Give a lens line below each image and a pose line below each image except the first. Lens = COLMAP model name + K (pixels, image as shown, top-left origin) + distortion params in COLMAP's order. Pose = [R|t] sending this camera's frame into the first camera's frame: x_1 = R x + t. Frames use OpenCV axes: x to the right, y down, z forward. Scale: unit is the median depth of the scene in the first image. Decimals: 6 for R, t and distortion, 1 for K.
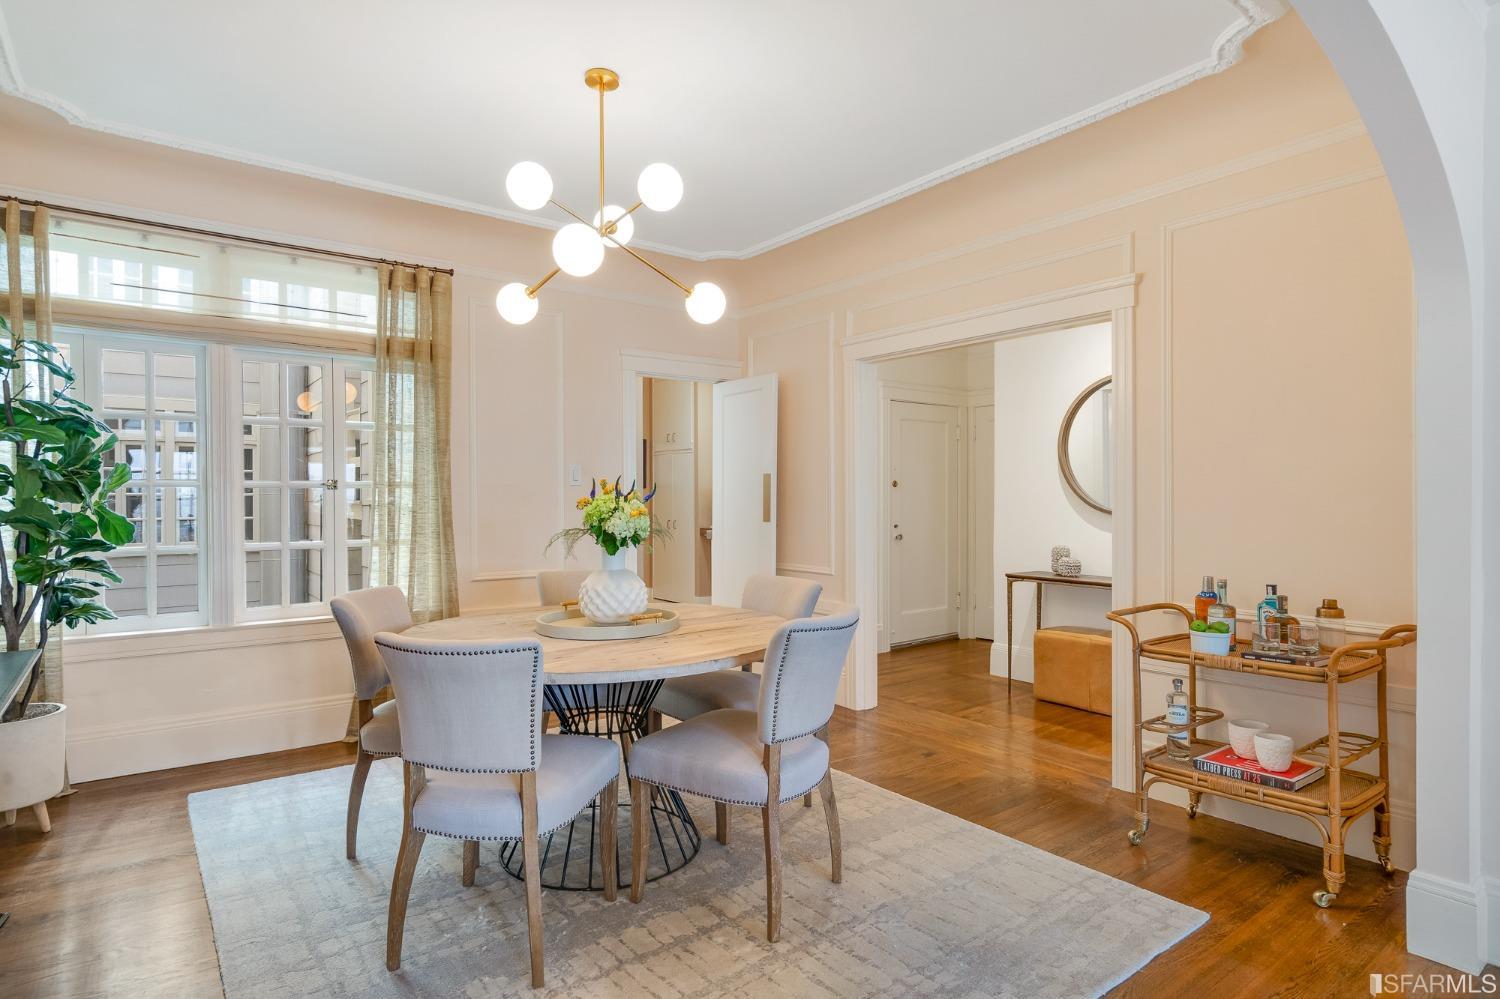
lens RADIAL K [[813.6, 0, 750.4], [0, 813.6, 496.0], [0, 0, 1]] dist [0.002904, 0.000151]
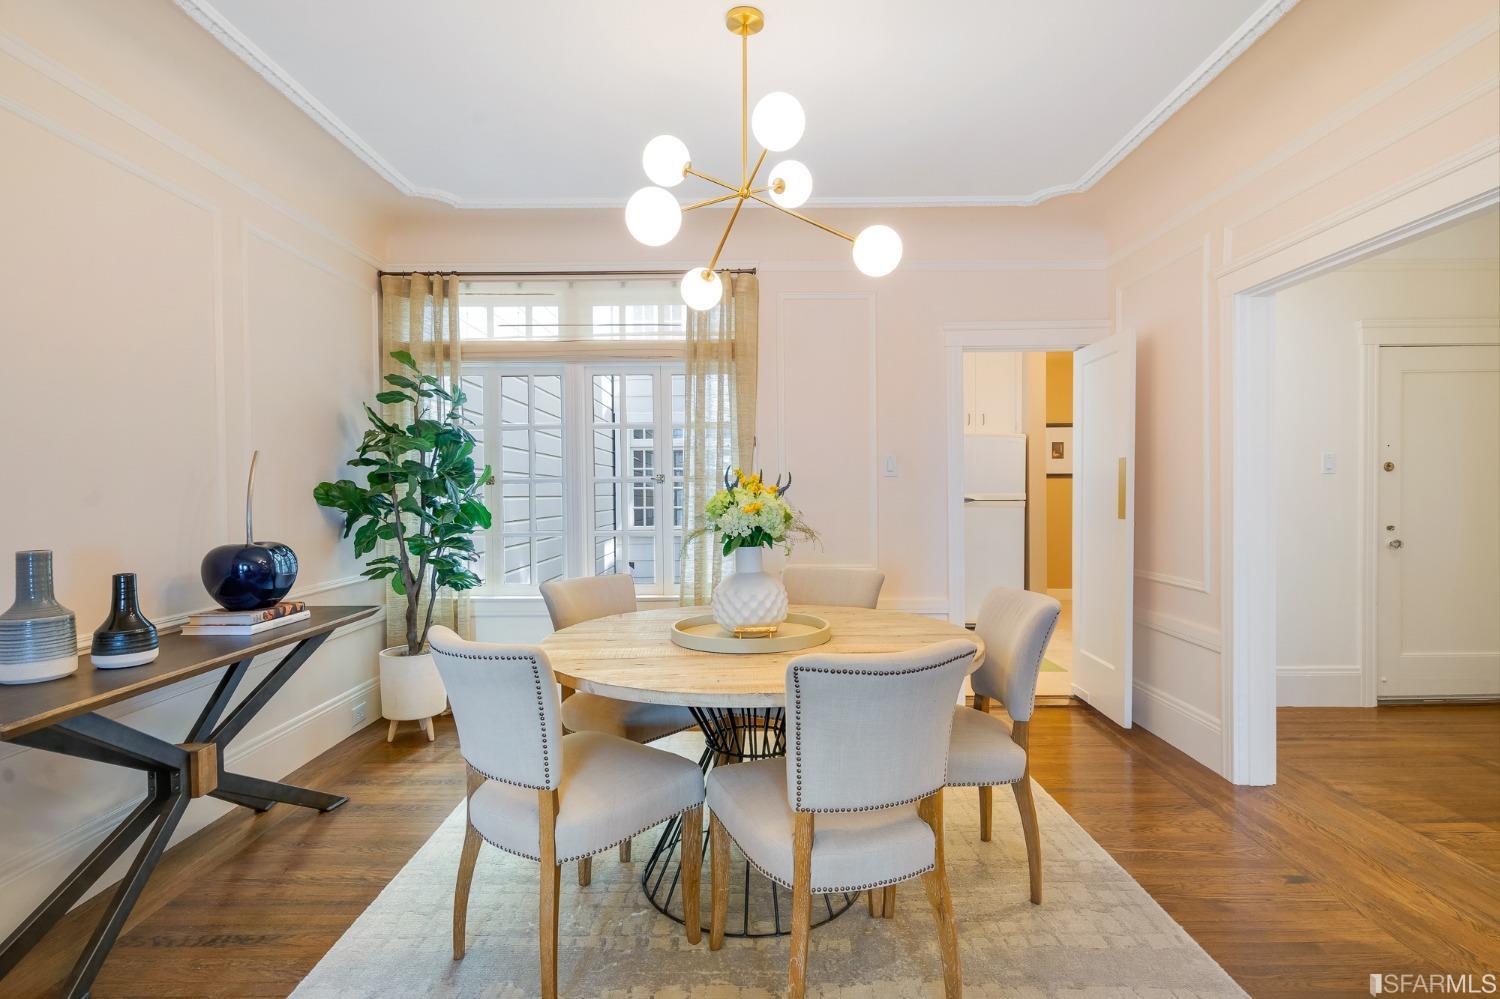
lens RADIAL K [[775.6, 0, 750.0], [0, 775.6, 499.5], [0, 0, 1]] dist [0.003120, 0.000671]
pose [[0.791481, 0.003376, -0.611185, 0.253457], [0.006890, 0.999872, 0.014445, -0.000635], [0.611155, -0.015644, 0.791356, 0.240828]]
